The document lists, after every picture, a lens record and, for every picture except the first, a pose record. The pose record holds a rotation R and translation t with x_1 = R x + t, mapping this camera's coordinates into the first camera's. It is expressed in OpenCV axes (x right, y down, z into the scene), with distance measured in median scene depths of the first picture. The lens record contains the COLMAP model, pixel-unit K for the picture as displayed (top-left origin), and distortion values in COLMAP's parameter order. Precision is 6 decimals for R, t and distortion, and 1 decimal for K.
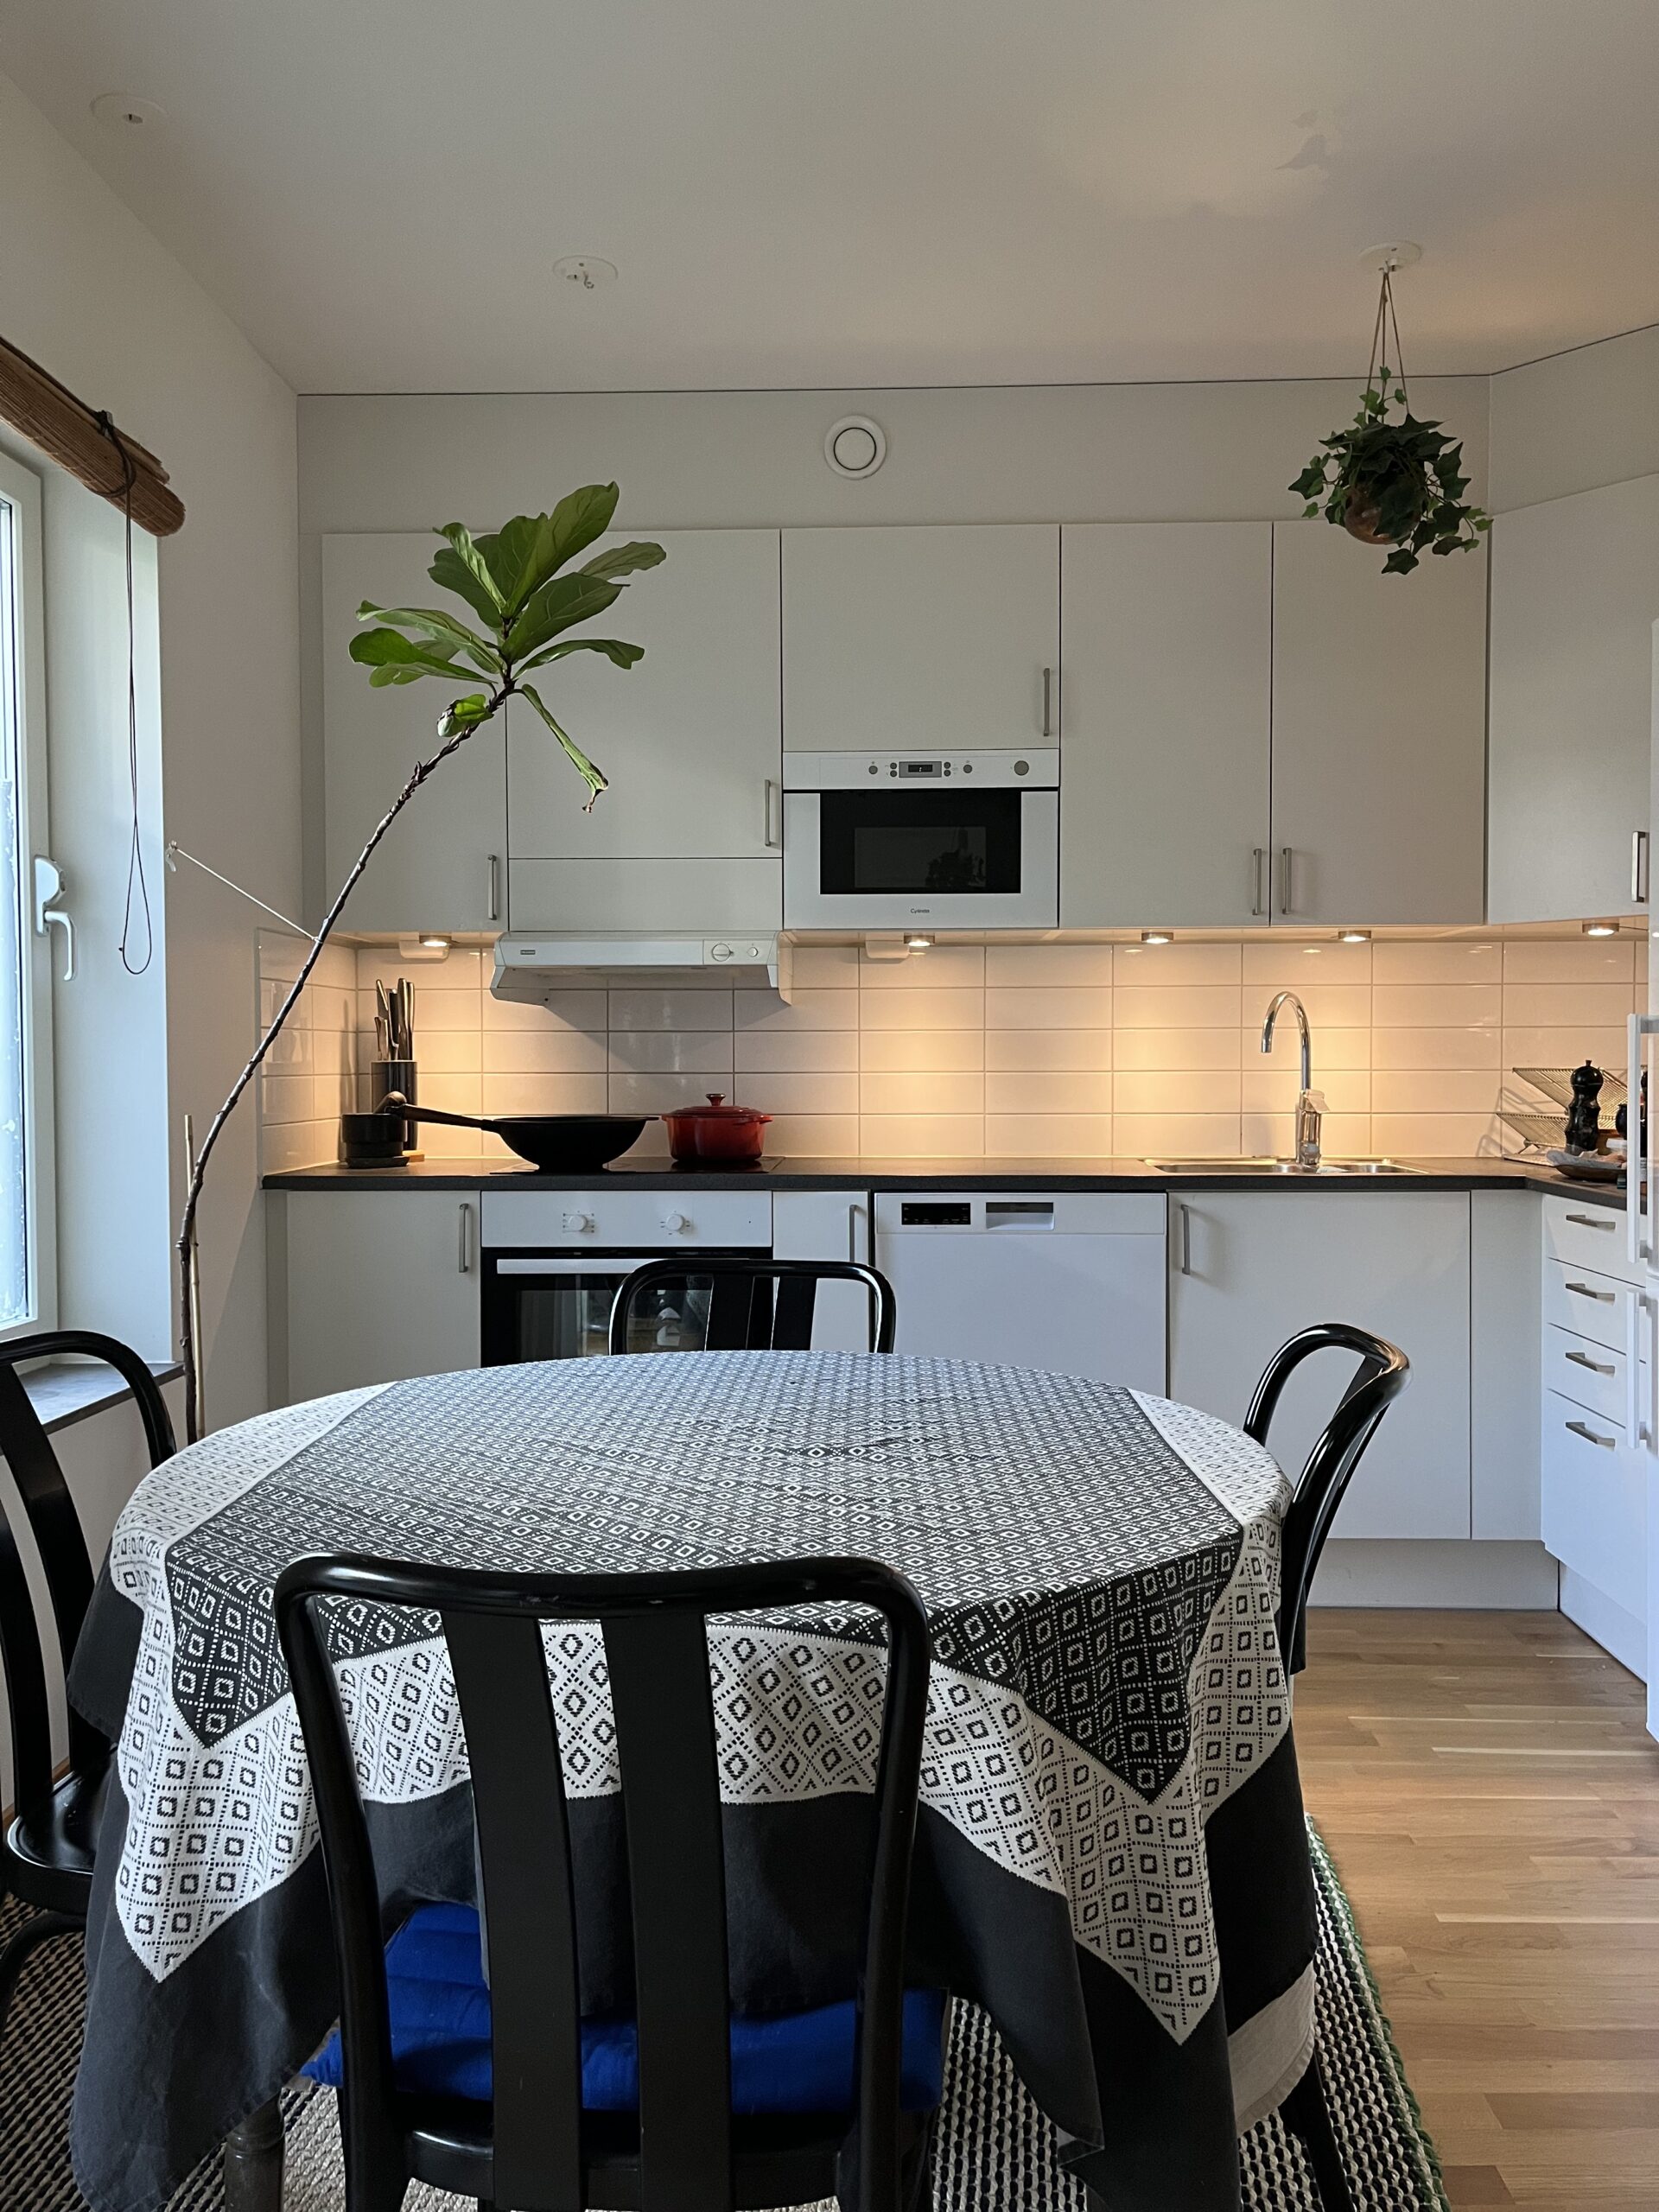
lens RADIAL K [[1695.1, 0, 829.5], [0, 1695.1, 1106.0], [0, 0, 1]] dist [0.084851, -0.160927]
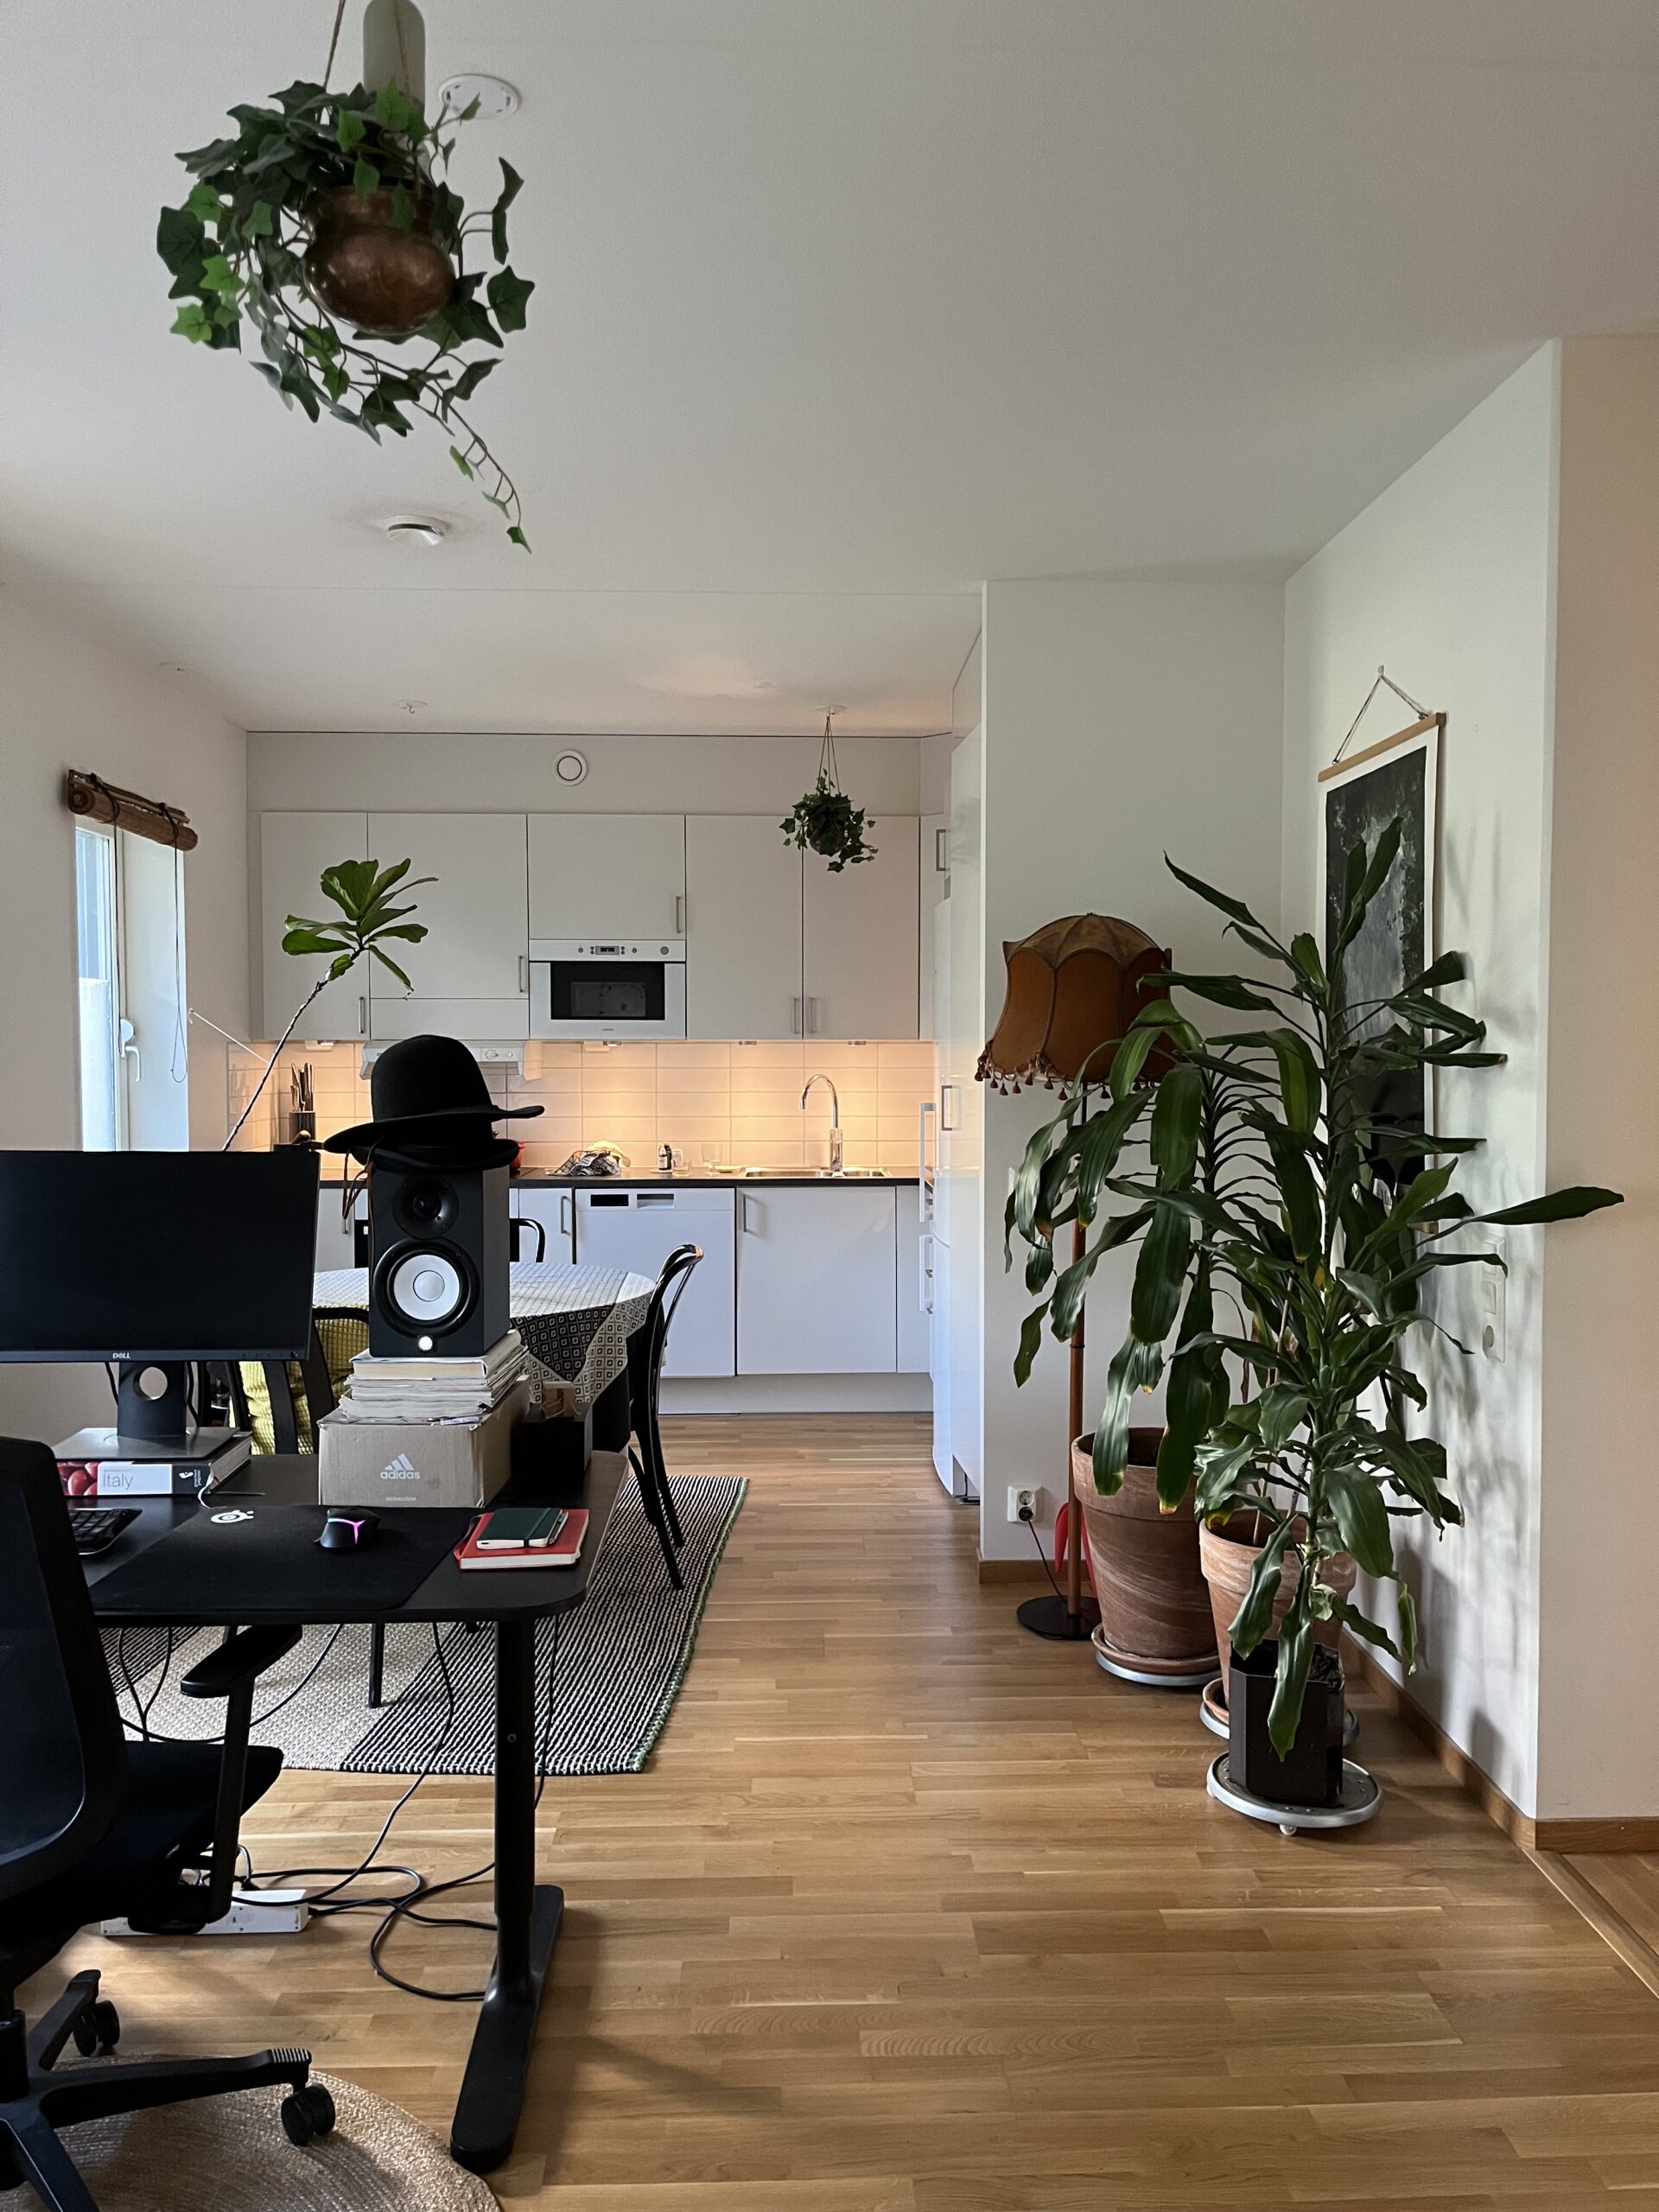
lens RADIAL K [[1695.1, 0, 829.5], [0, 1695.1, 1106.0], [0, 0, 1]] dist [0.084851, -0.160927]
pose [[0.997266, 0.000619, 0.073893, 0.154290], [-0.001401, 0.999944, 0.010532, -0.054383], [-0.073882, -0.010607, 0.997211, -0.792210]]
